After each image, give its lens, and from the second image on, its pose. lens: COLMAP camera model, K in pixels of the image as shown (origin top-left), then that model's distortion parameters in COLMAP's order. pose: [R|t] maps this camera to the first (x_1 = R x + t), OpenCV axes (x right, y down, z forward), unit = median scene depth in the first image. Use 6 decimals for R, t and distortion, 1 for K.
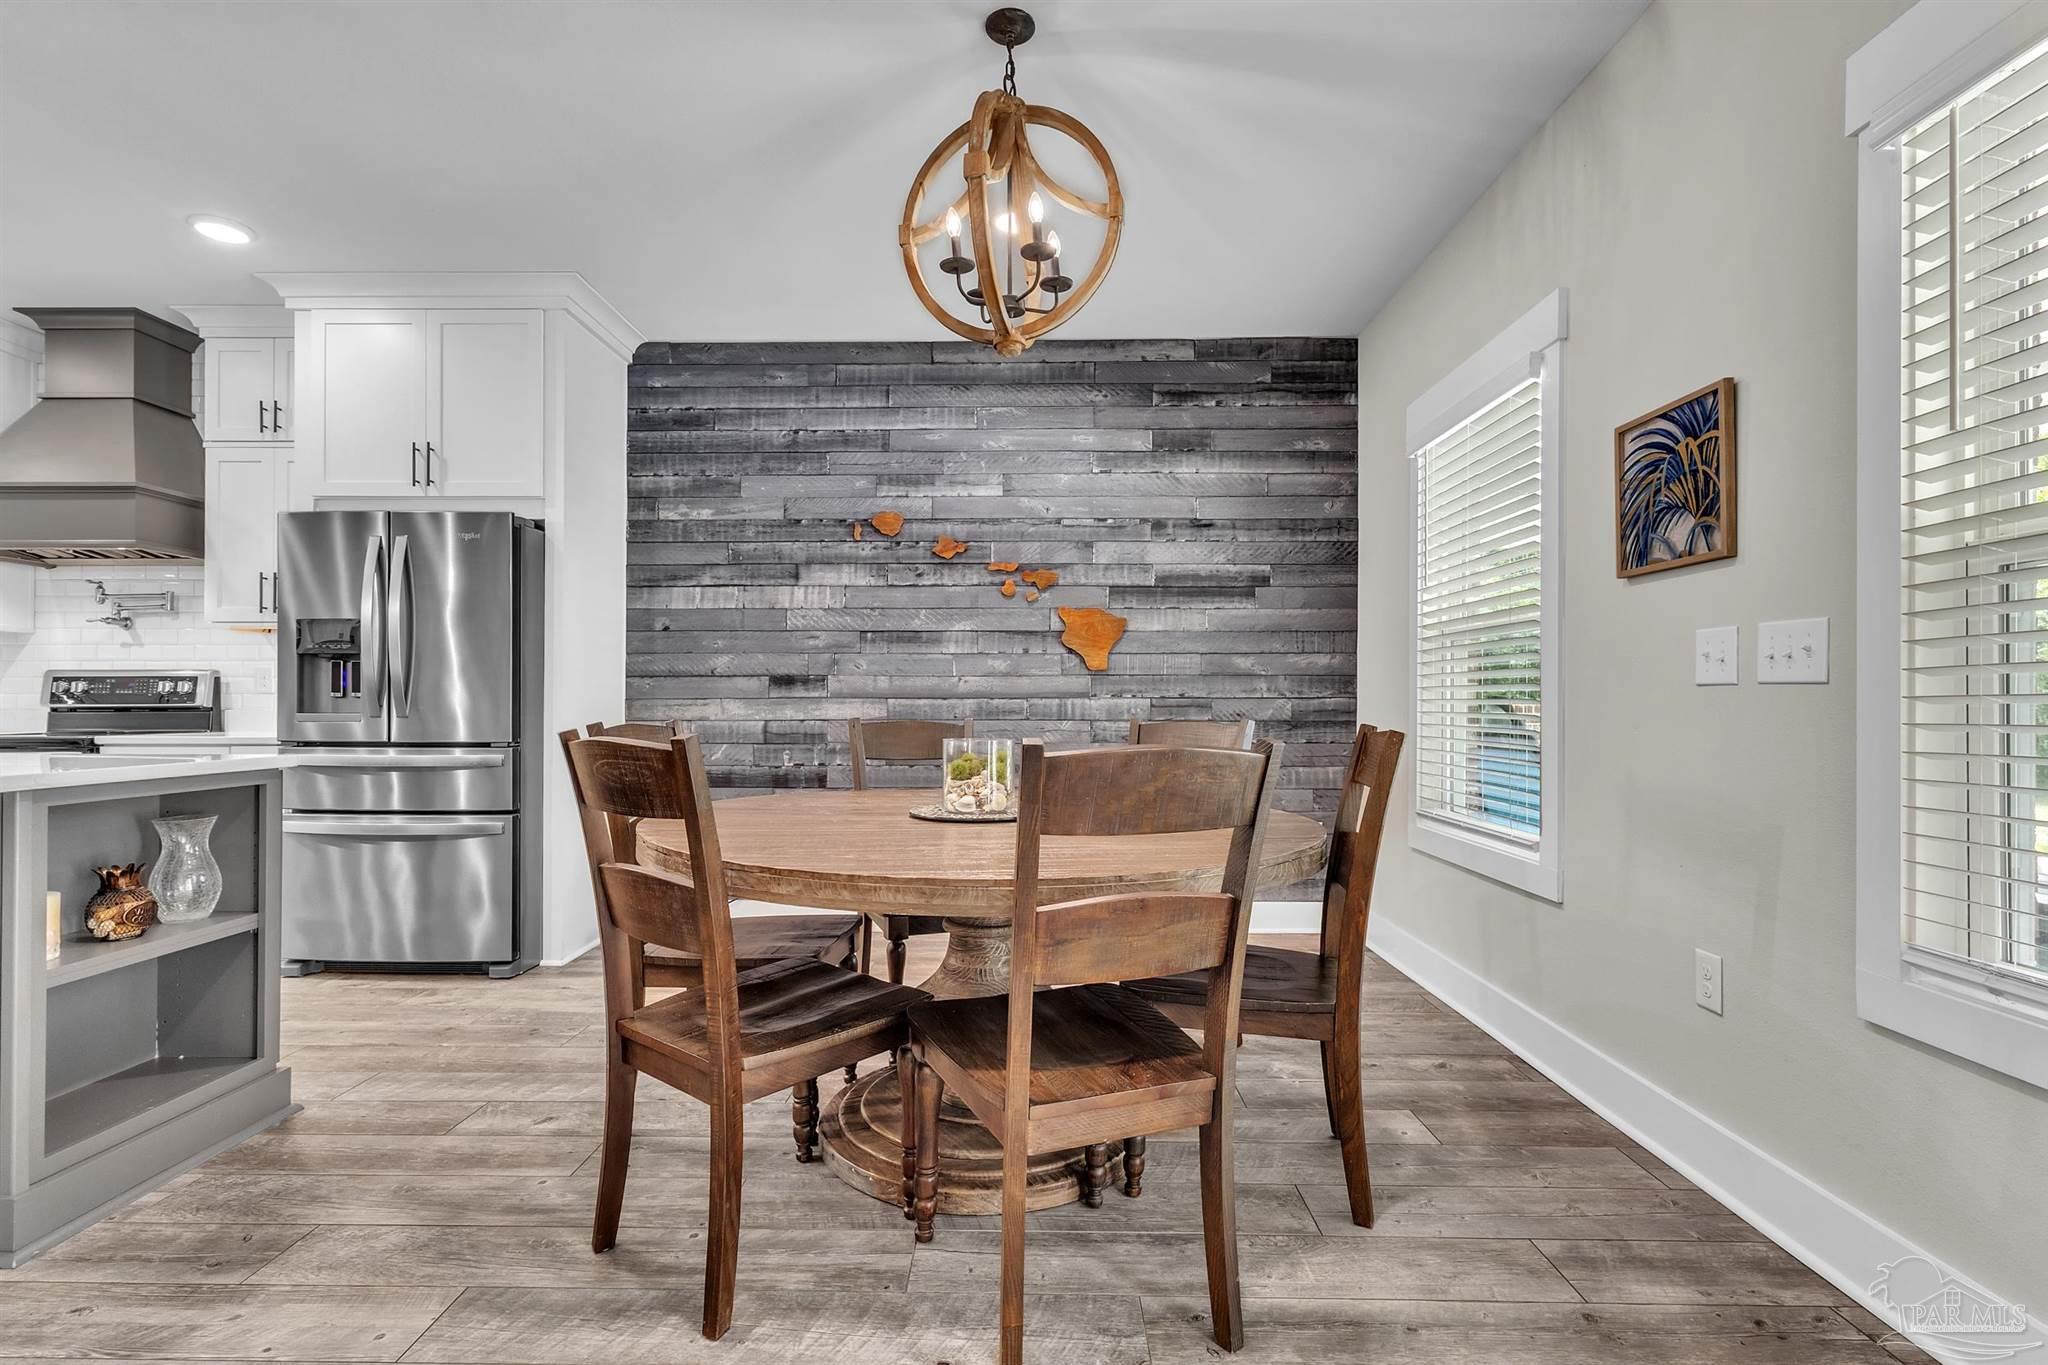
lens RADIAL K [[961.3, 0, 1022.2], [0, 961.3, 698.2], [0, 0, 1]] dist [0.000987, 0.000879]
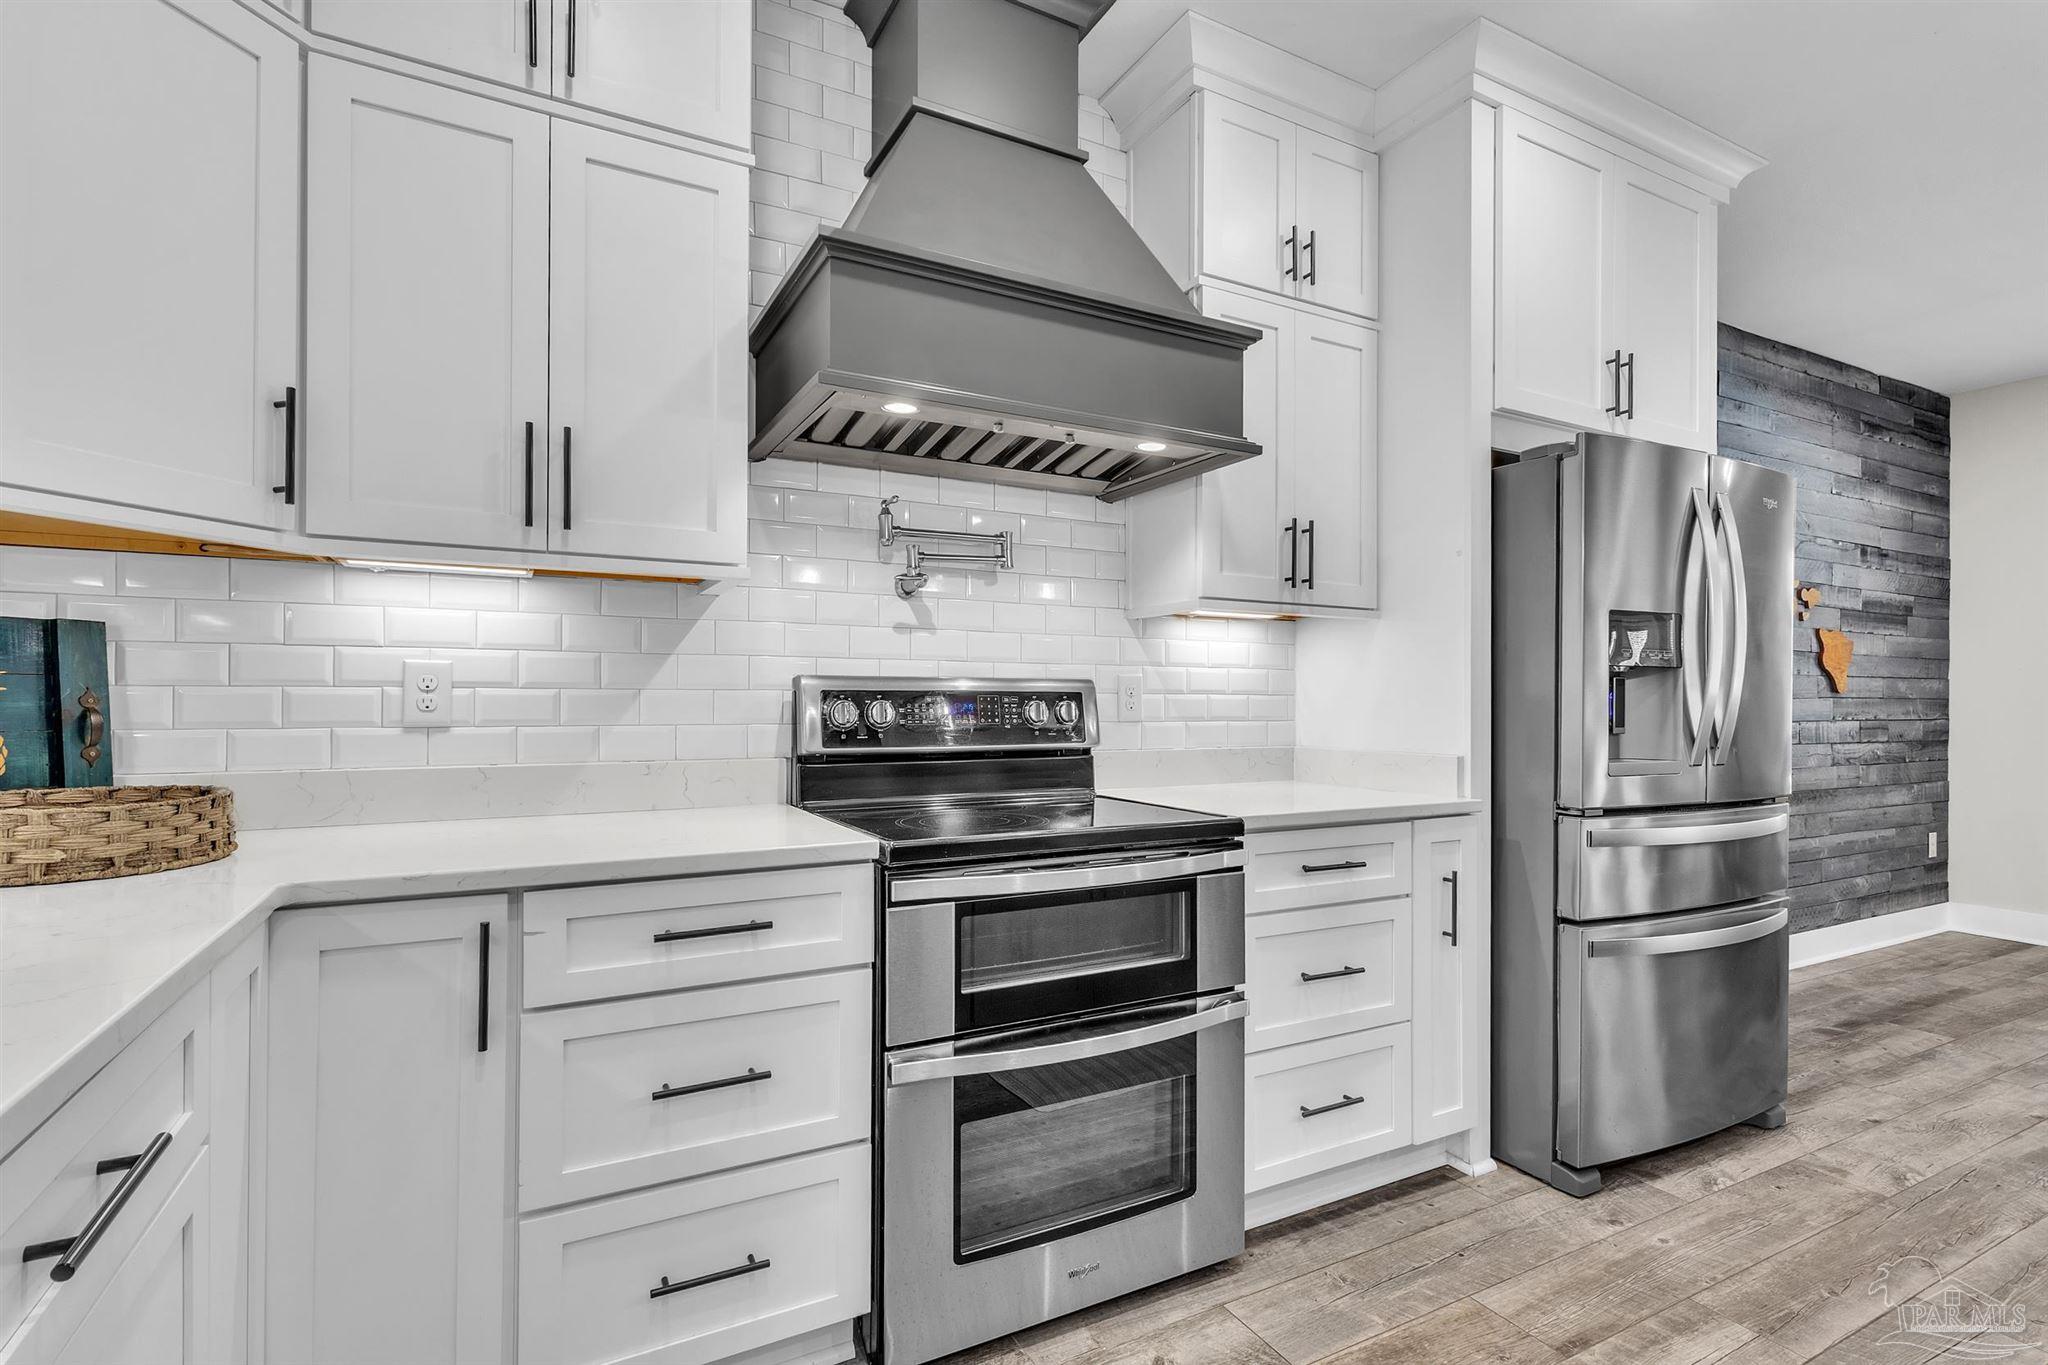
lens RADIAL K [[965.2, 0, 1023.0], [0, 965.2, 693.5], [0, 0, 1]] dist [0.001502, 0.001371]
pose [[0.878730, 0.007387, 0.477262, -1.131881], [-0.007466, 0.999971, -0.001732, -0.020472], [-0.477261, -0.002042, 0.878759, 0.522802]]
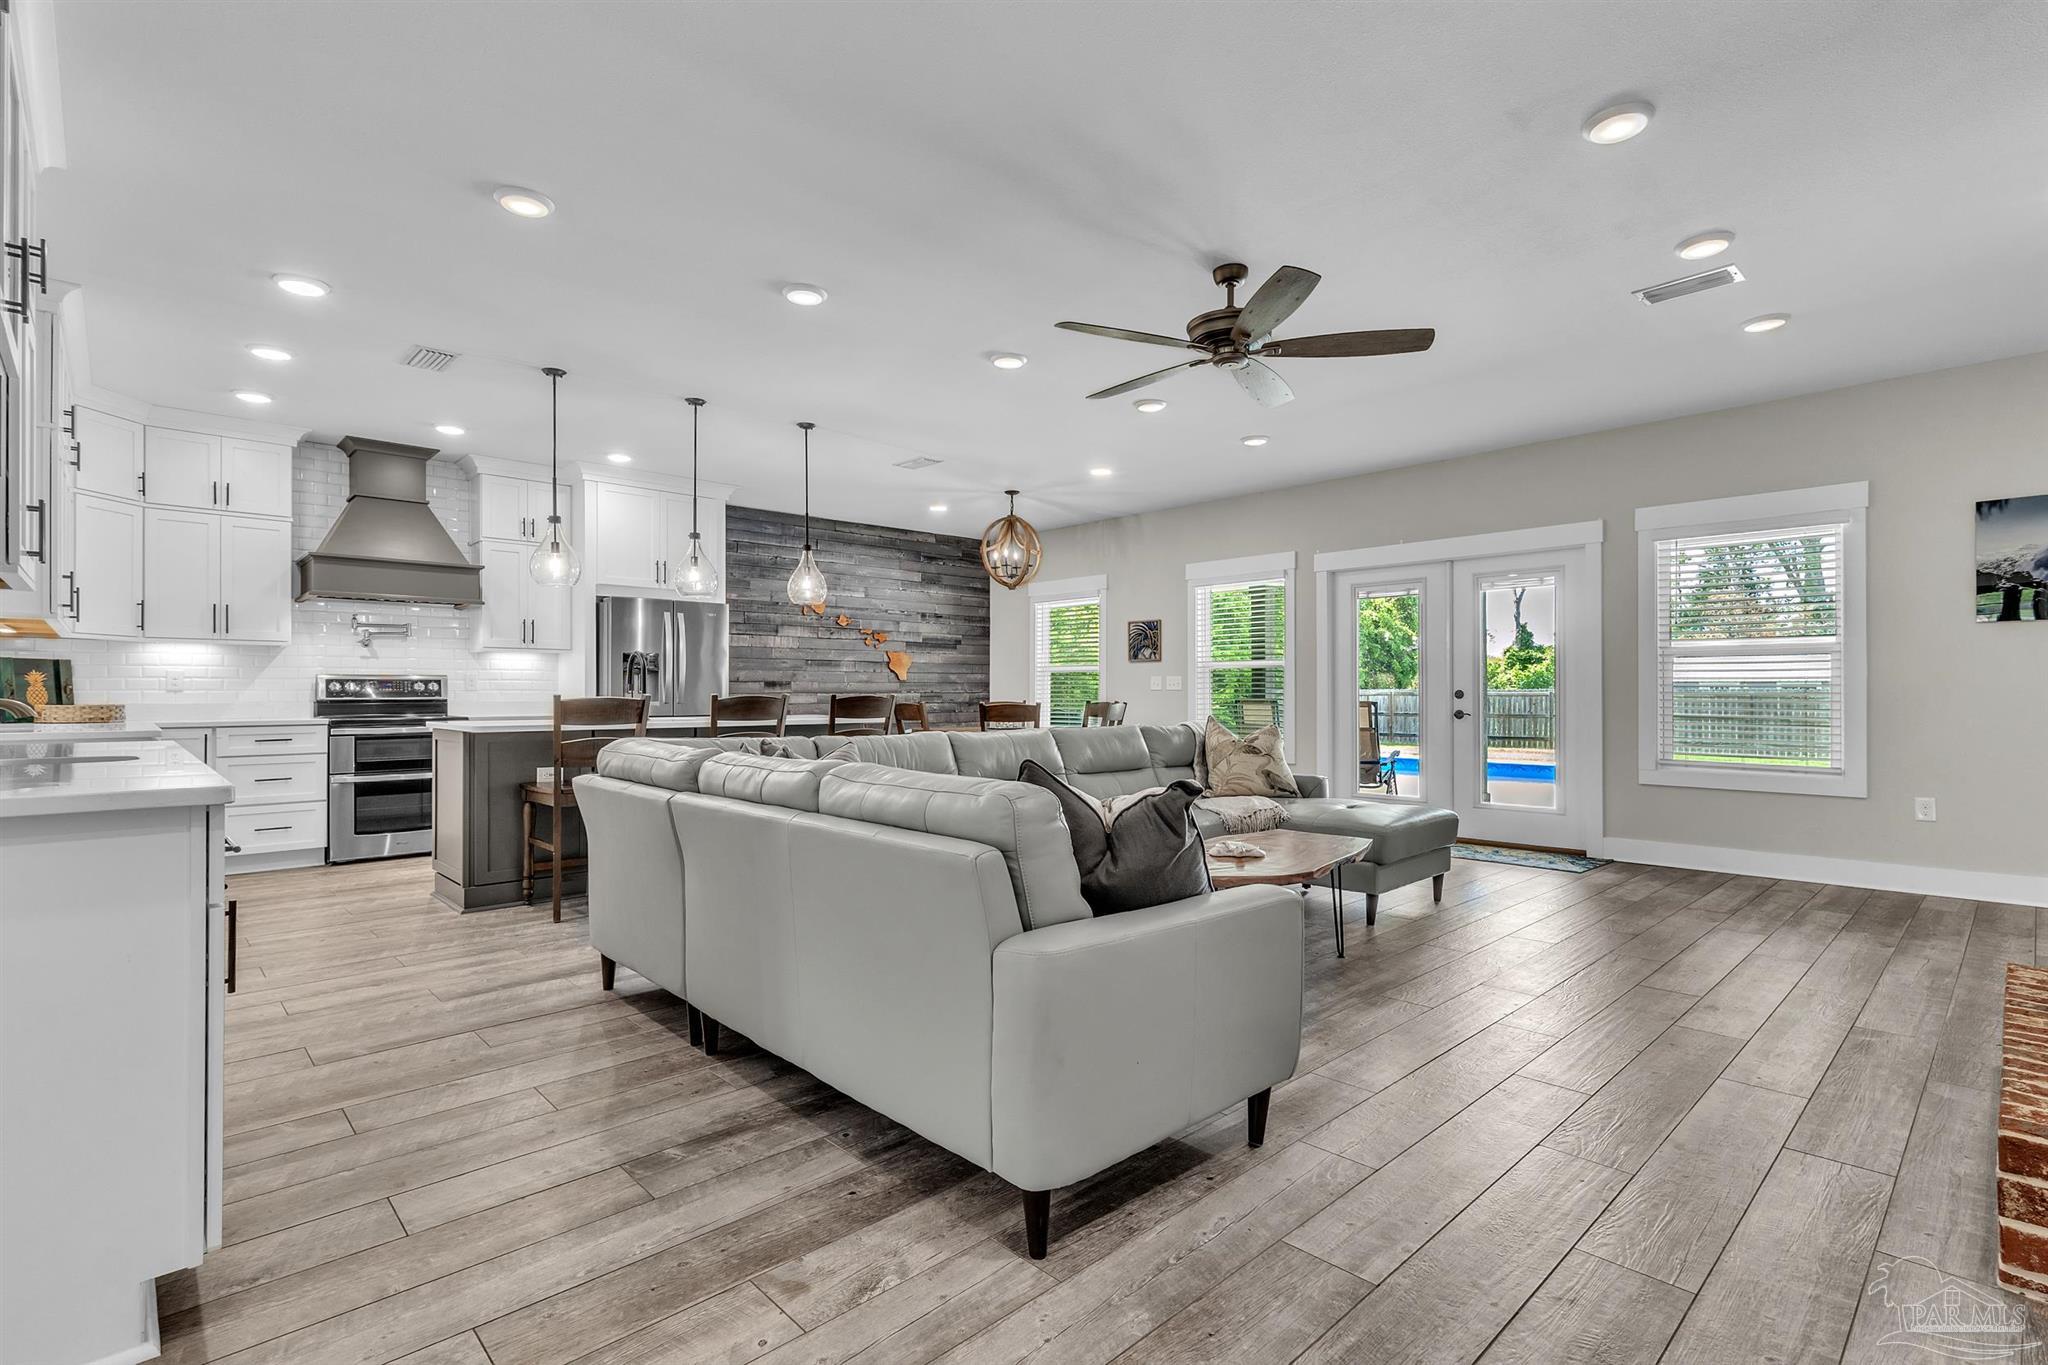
lens RADIAL K [[955.9, 0, 1025.3], [0, 955.9, 687.6], [0, 0, 1]] dist [-0.000140, 0.002129]
pose [[0.717430, 0.002476, 0.696626, -1.237396], [-0.001505, 0.999997, -0.002005, -0.008098], [-0.696629, 0.000390, 0.717431, -0.762067]]
